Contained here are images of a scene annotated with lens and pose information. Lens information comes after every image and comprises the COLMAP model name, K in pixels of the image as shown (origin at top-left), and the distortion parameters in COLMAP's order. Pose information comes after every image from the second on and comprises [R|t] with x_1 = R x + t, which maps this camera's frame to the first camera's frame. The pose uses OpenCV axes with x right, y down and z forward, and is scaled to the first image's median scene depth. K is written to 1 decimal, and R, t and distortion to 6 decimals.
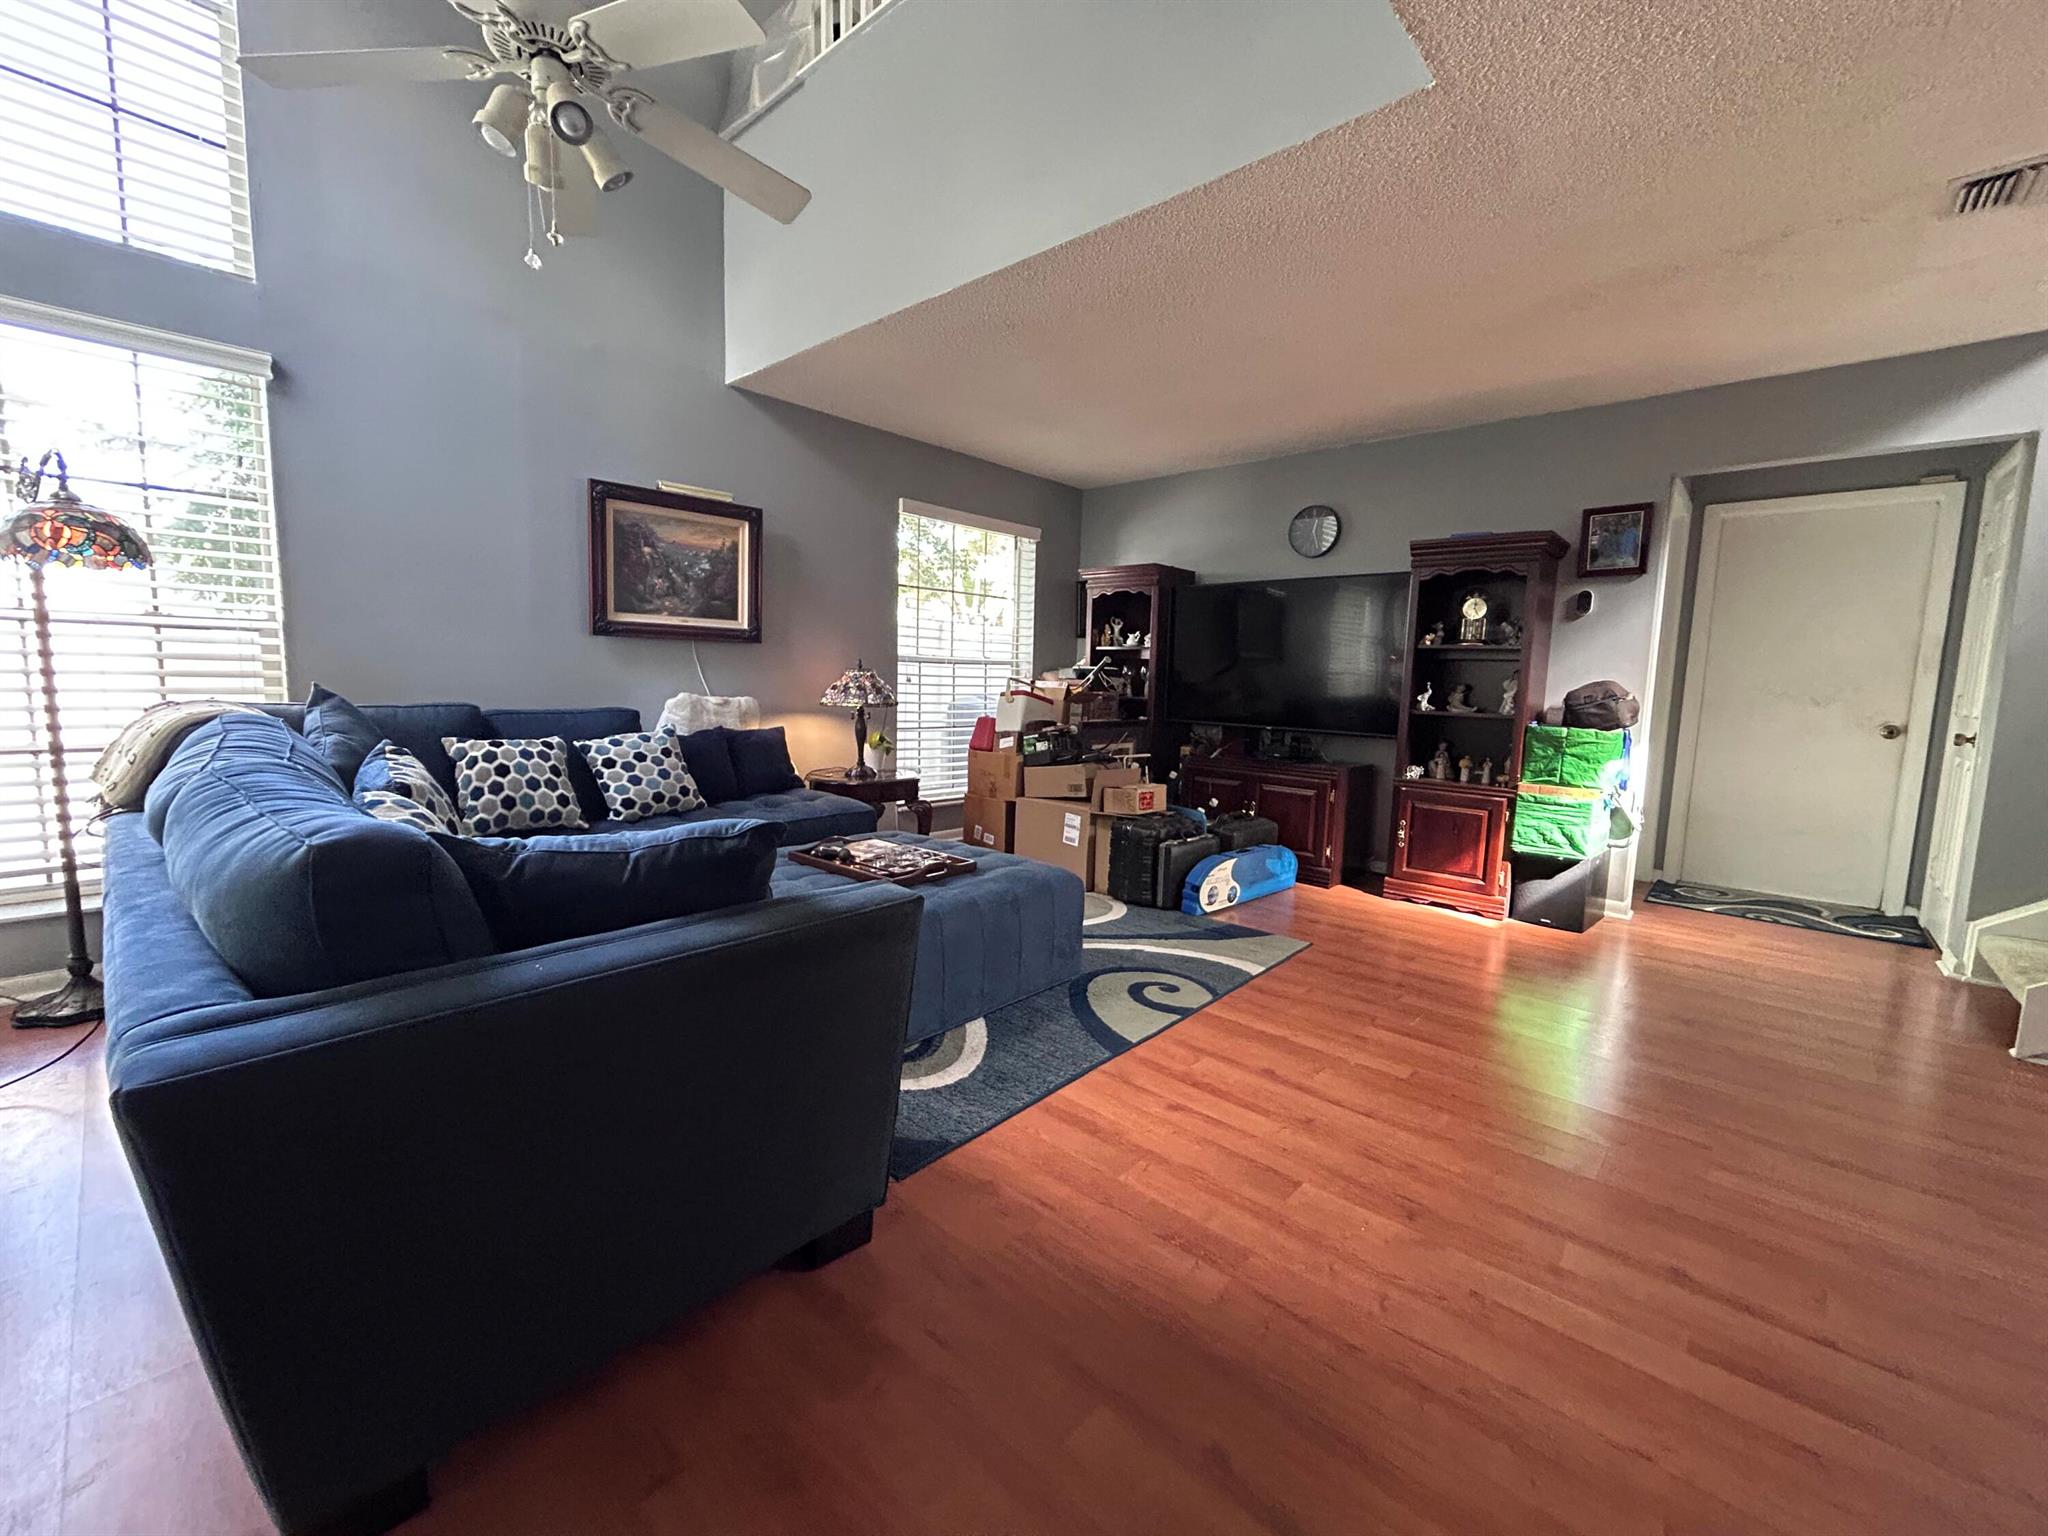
lens RADIAL K [[831.2, 0, 1025.8], [0, 831.2, 766.4], [0, 0, 1]] dist [-0.001278, -0.000372]
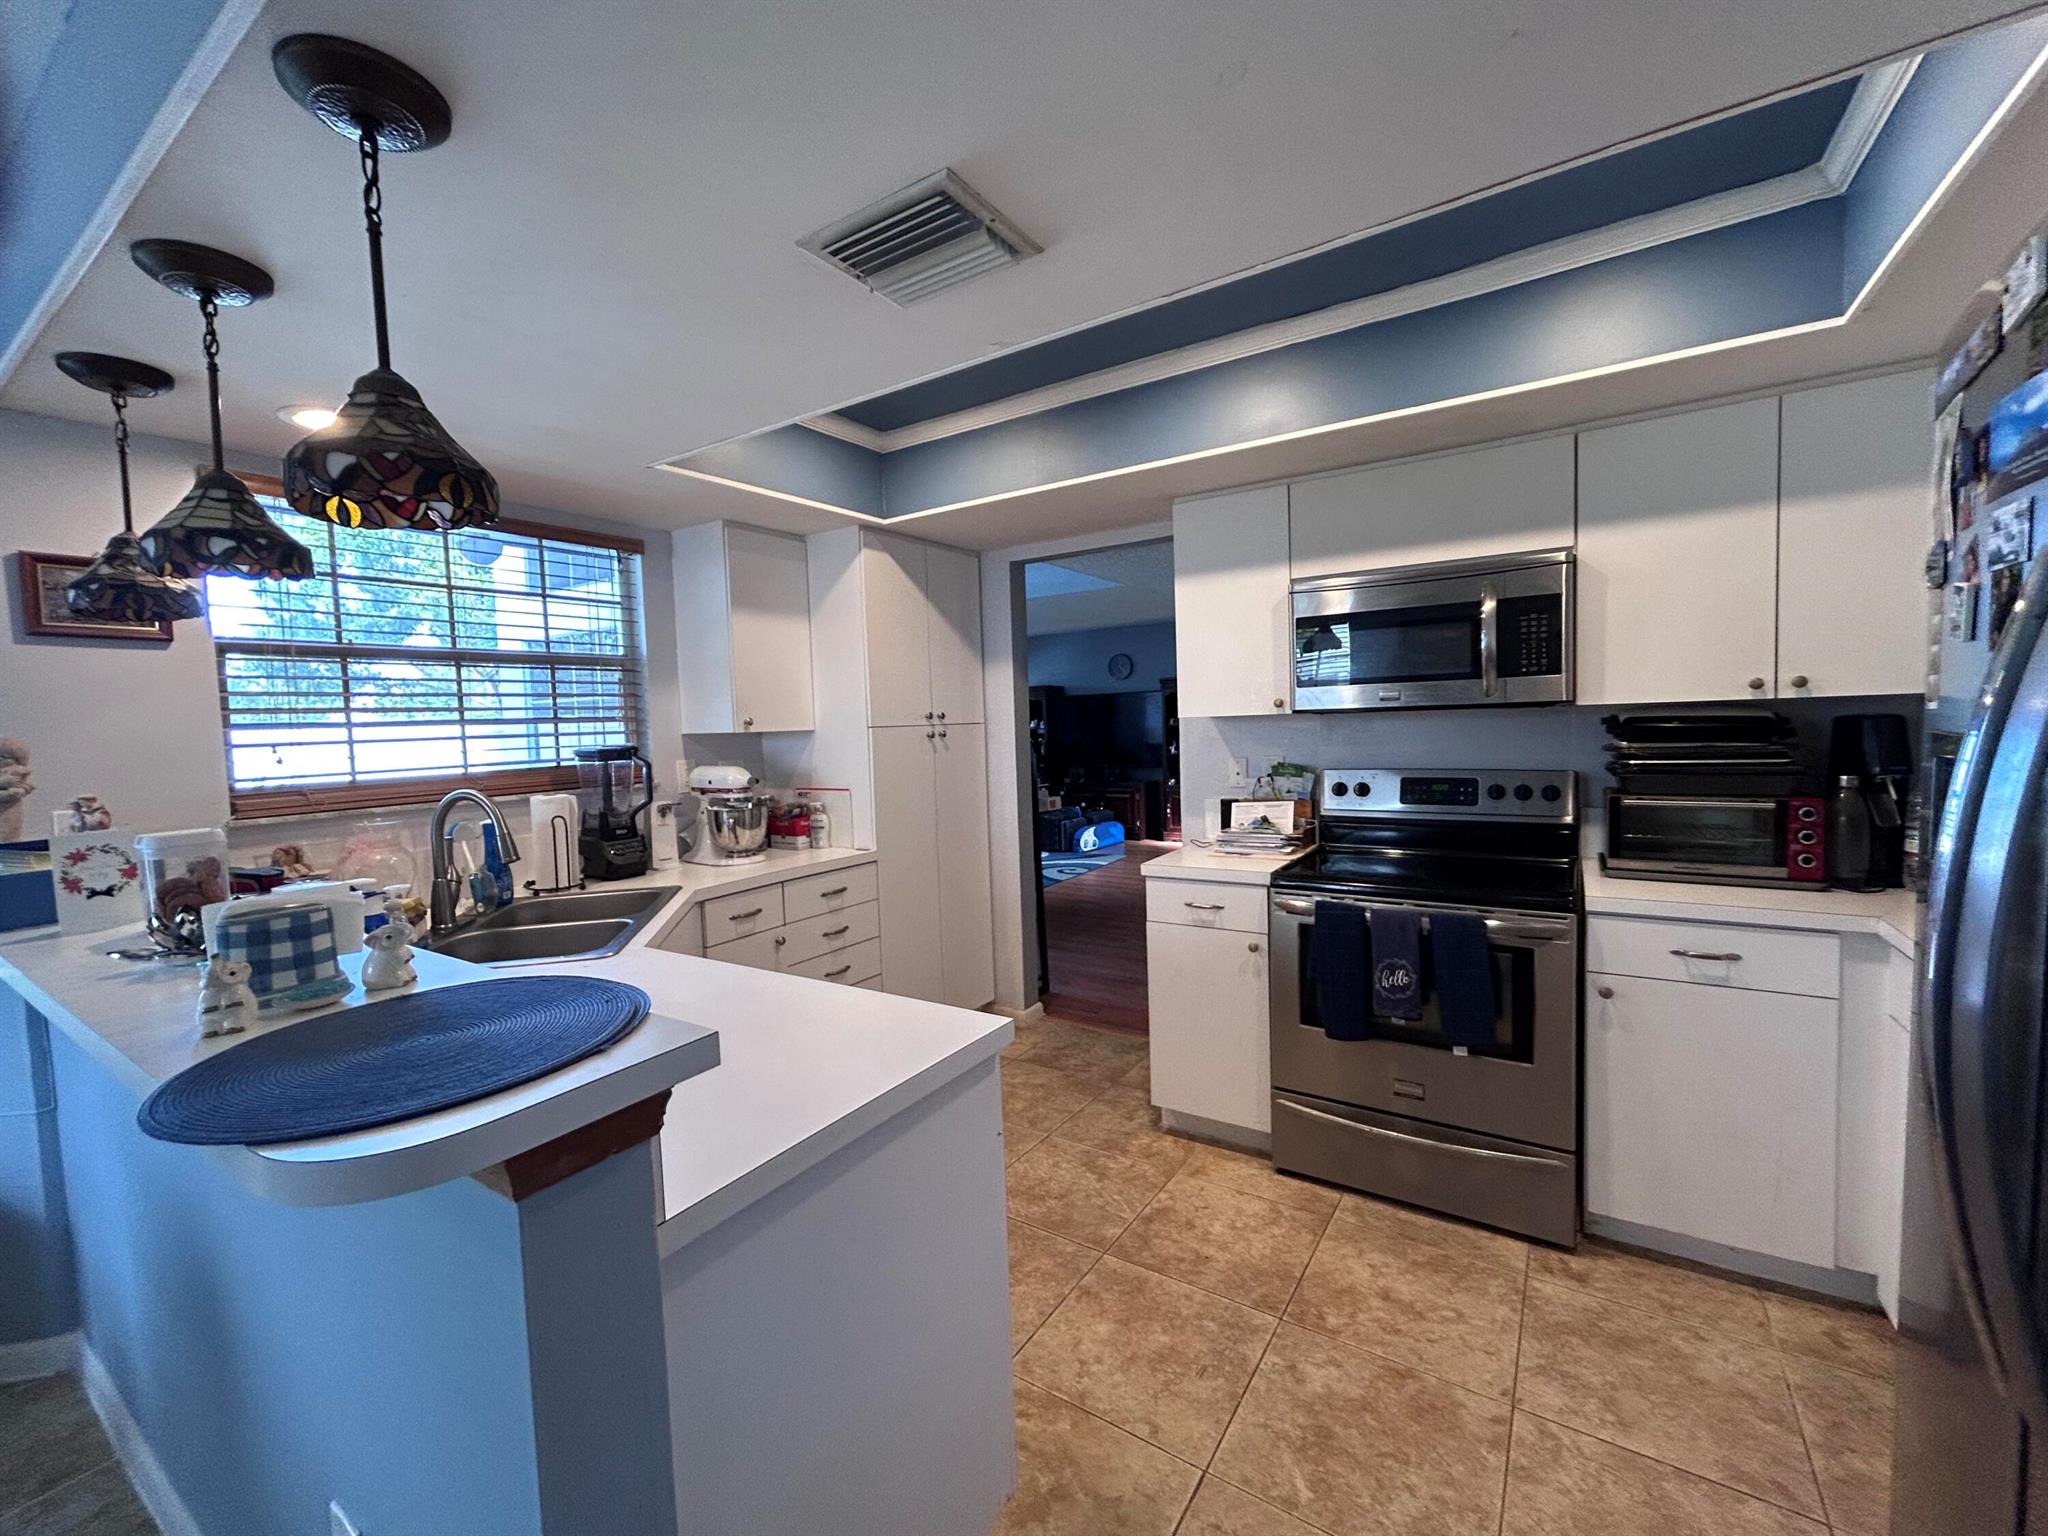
lens RADIAL K [[831.2, 0, 1023.5], [0, 831.2, 765.2], [0, 0, 1]] dist [-0.001278, -0.000372]
pose [[0.984485, -0.073217, 0.159462, -0.254826], [0.081288, 0.995688, -0.044685, 0.029086], [-0.155503, 0.056954, 0.986192, -1.076495]]
